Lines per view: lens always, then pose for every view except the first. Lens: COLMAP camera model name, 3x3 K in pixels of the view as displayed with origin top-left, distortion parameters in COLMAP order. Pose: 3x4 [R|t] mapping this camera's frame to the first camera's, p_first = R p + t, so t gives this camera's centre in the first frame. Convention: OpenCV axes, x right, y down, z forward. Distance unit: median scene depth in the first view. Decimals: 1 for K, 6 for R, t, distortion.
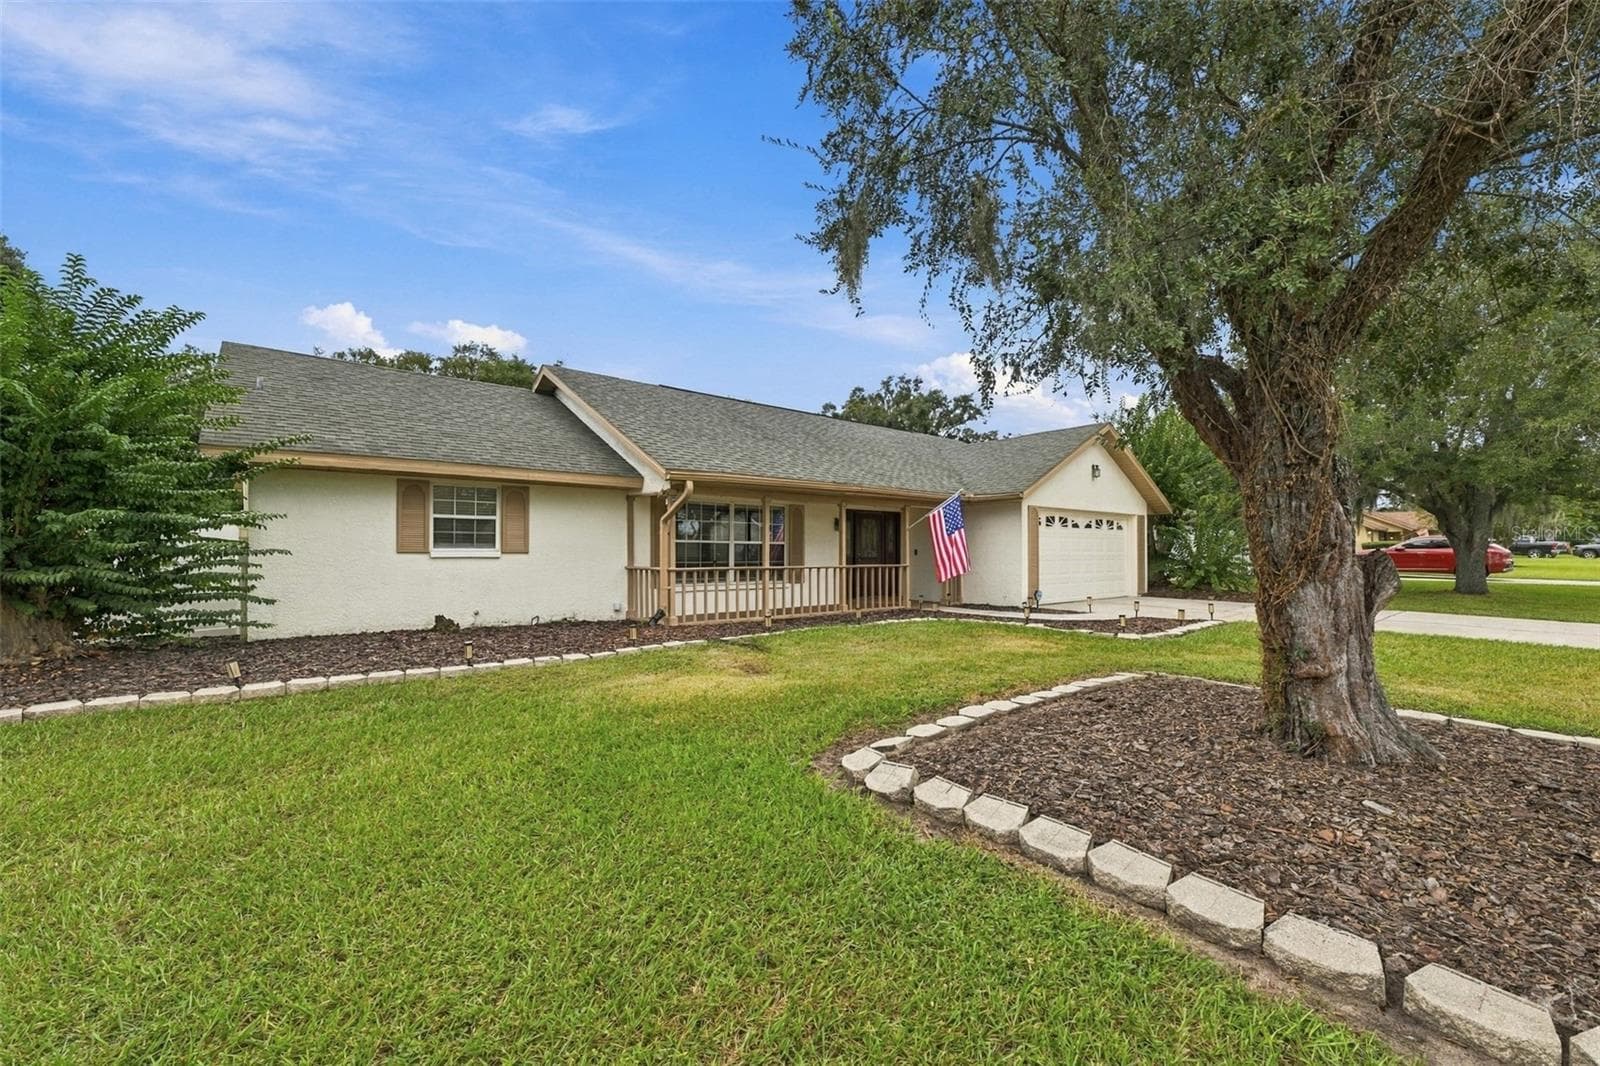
lens RADIAL K [[664.9, 0, 800.0], [0, 664.9, 533.0], [0, 0, 1]] dist [-0.001395, 0.000060]
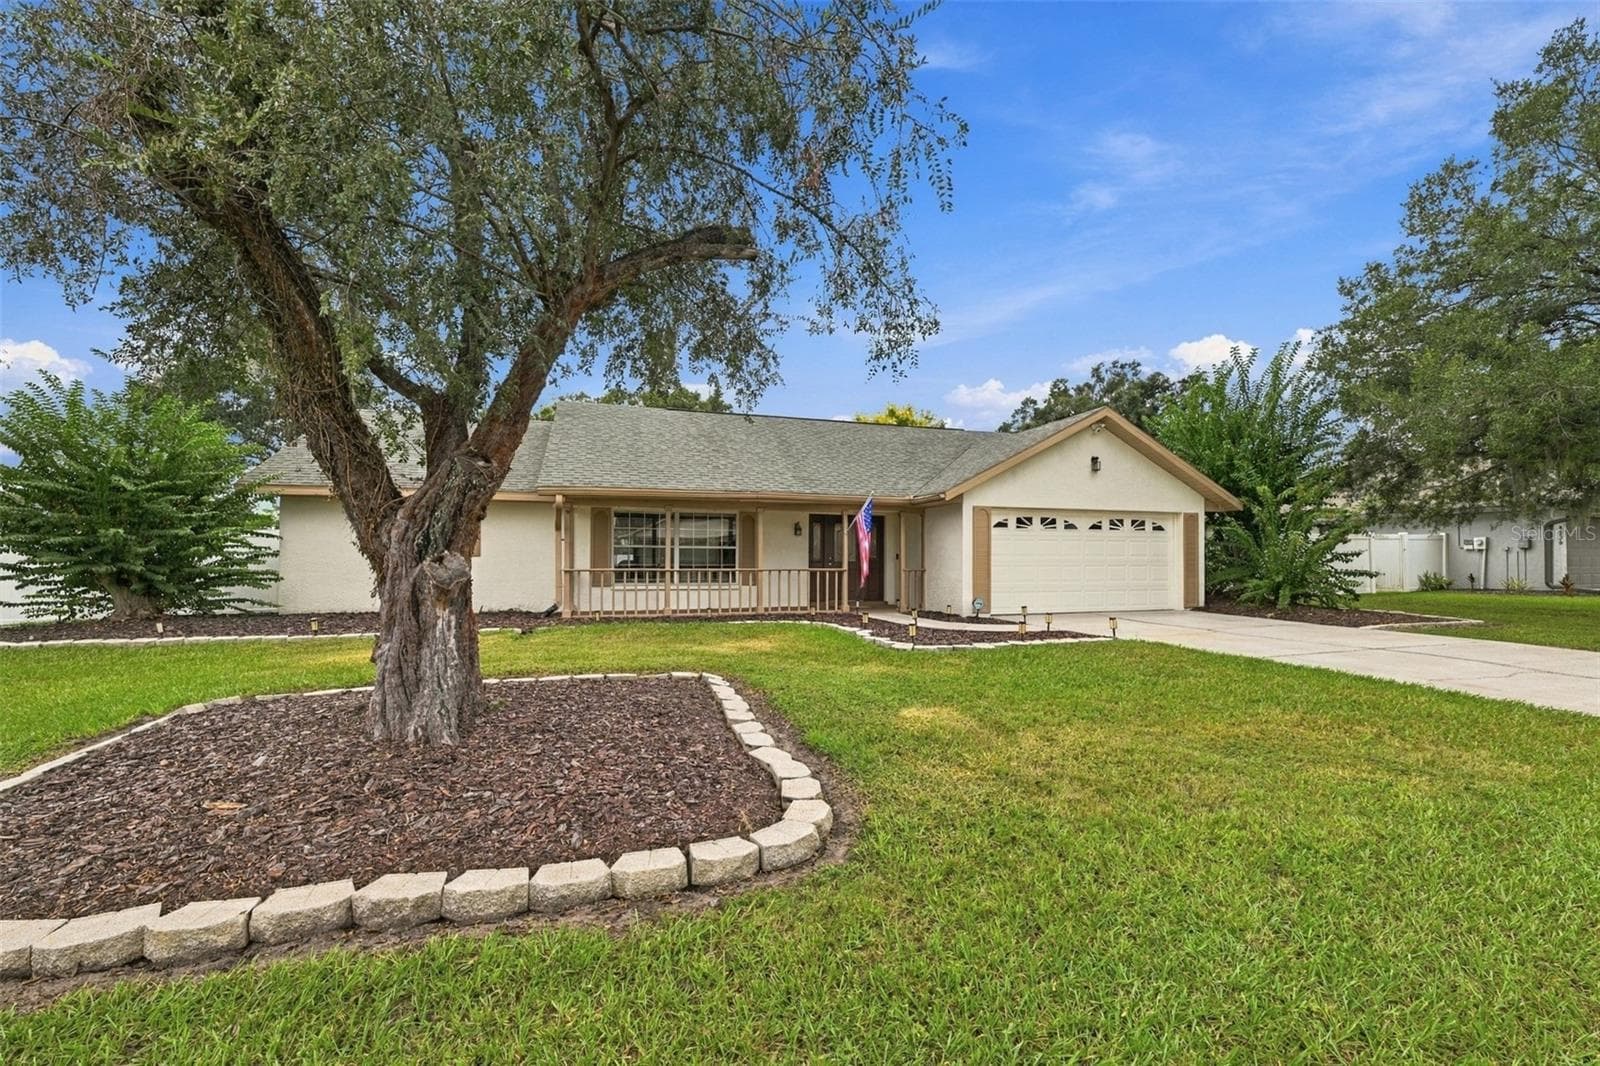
lens RADIAL K [[664.9, 0, 800.0], [0, 664.9, 533.0], [0, 0, 1]] dist [-0.001395, 0.000060]
pose [[0.922410, -0.011062, -0.386053, 0.475258], [0.008161, 0.999925, -0.009152, 0.002363], [0.386126, 0.005291, 0.922431, 0.052586]]
